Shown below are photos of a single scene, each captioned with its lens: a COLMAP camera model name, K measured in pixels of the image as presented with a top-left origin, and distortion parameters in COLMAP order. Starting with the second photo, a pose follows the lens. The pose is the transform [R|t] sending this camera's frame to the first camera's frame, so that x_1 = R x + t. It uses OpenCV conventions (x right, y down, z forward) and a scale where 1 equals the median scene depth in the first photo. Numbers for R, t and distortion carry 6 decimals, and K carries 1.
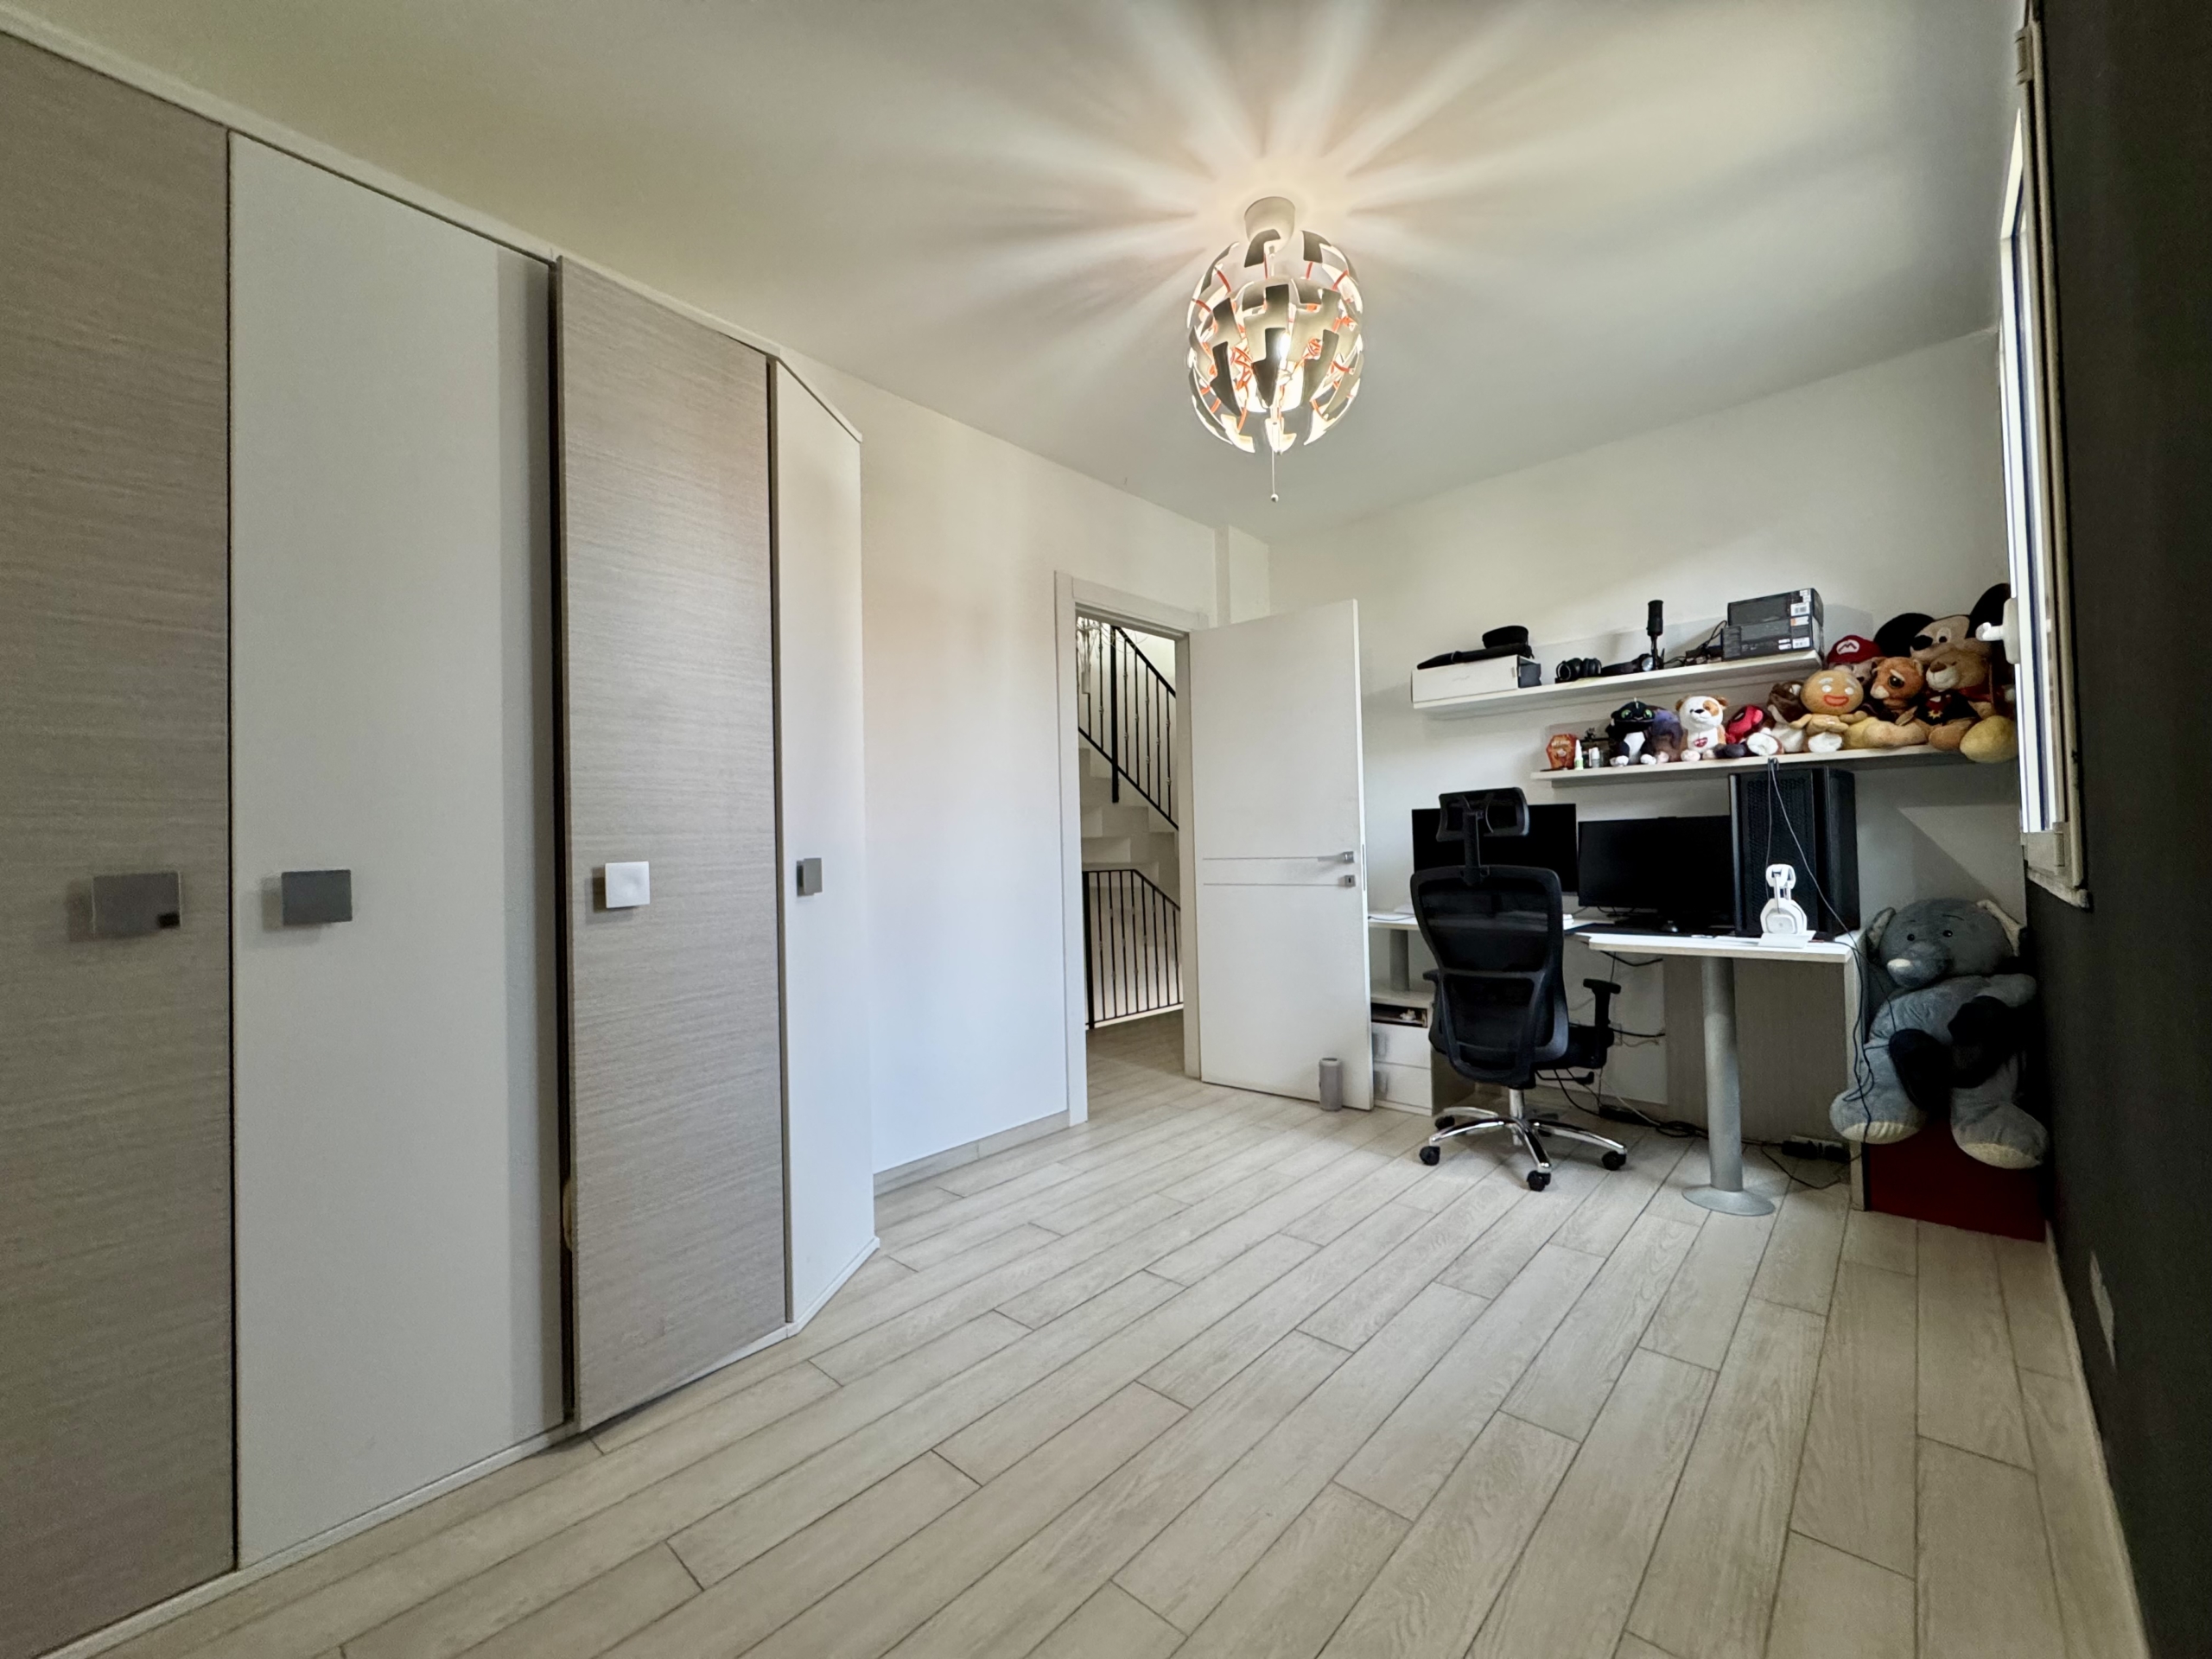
lens RADIAL K [[895.8, 0, 1103.5], [0, 895.8, 825.2], [0, 0, 1]] dist [0.000793, 0.000945]
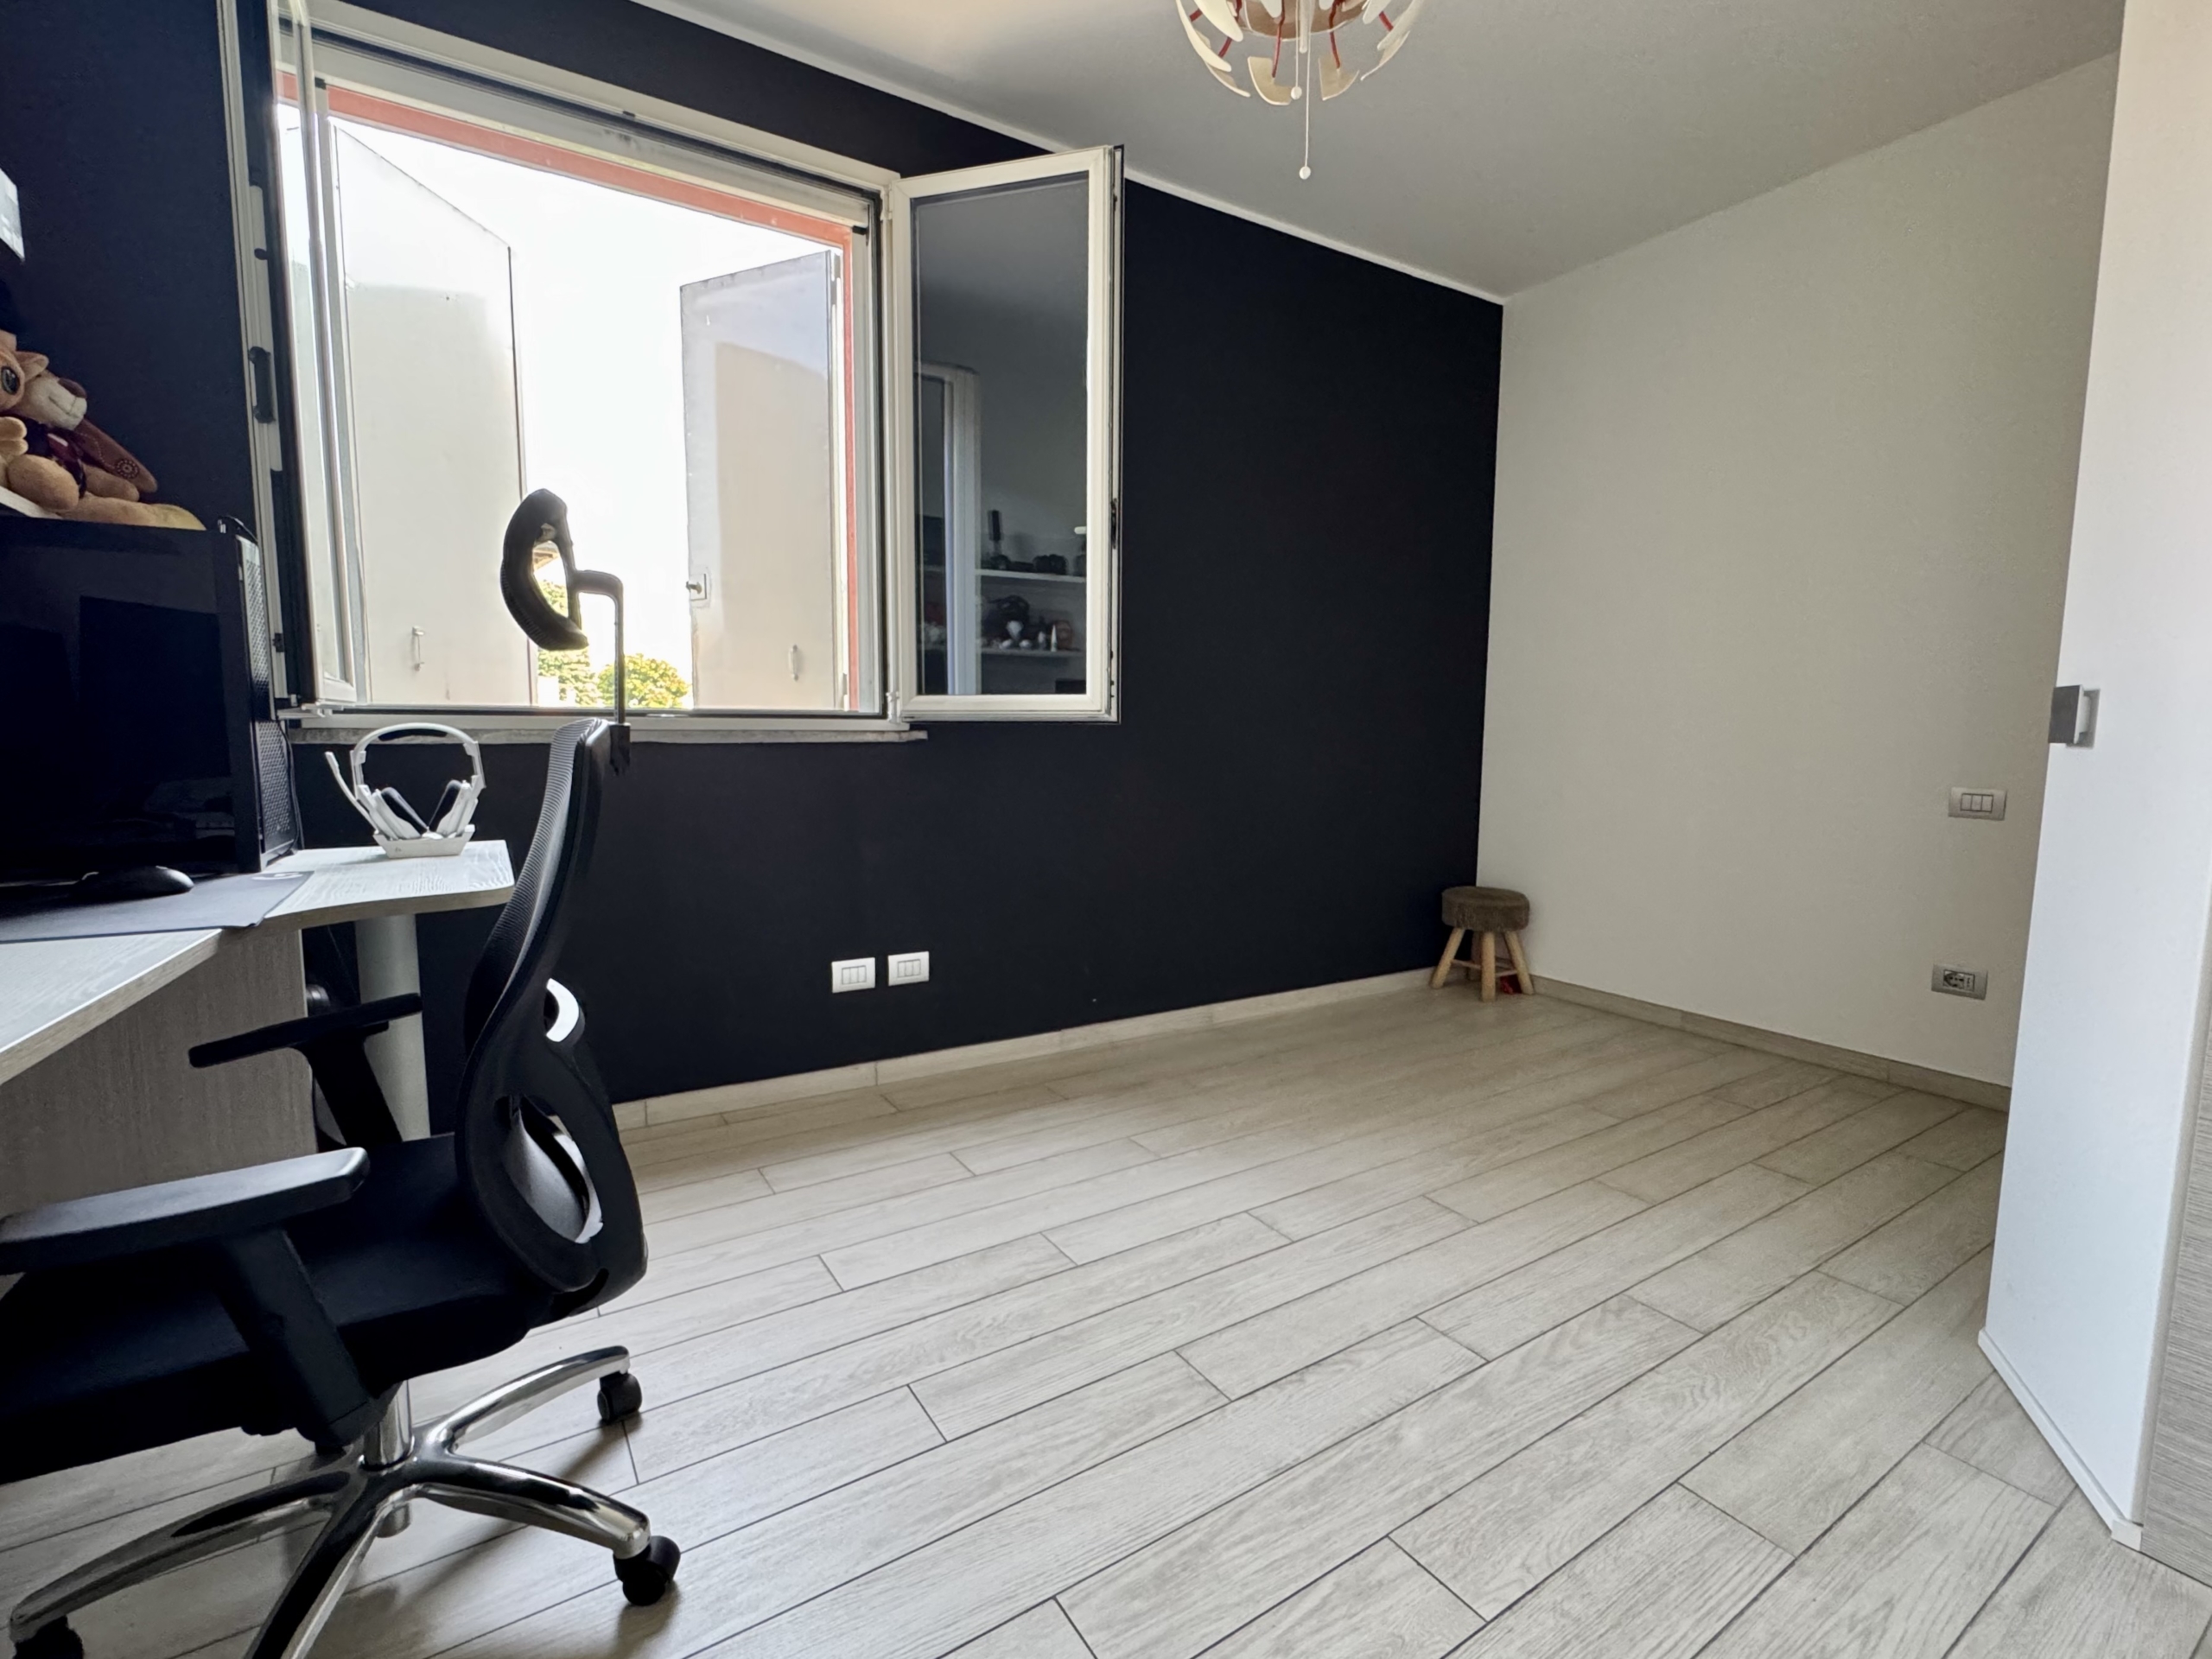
lens RADIAL K [[895.8, 0, 1103.5], [0, 895.8, 825.2], [0, 0, 1]] dist [0.000793, 0.000945]
pose [[-0.959782, -0.020961, 0.279962, 0.142533], [0.002981, 0.996392, 0.084819, 0.068740], [-0.280730, 0.082242, -0.956257, 1.736952]]
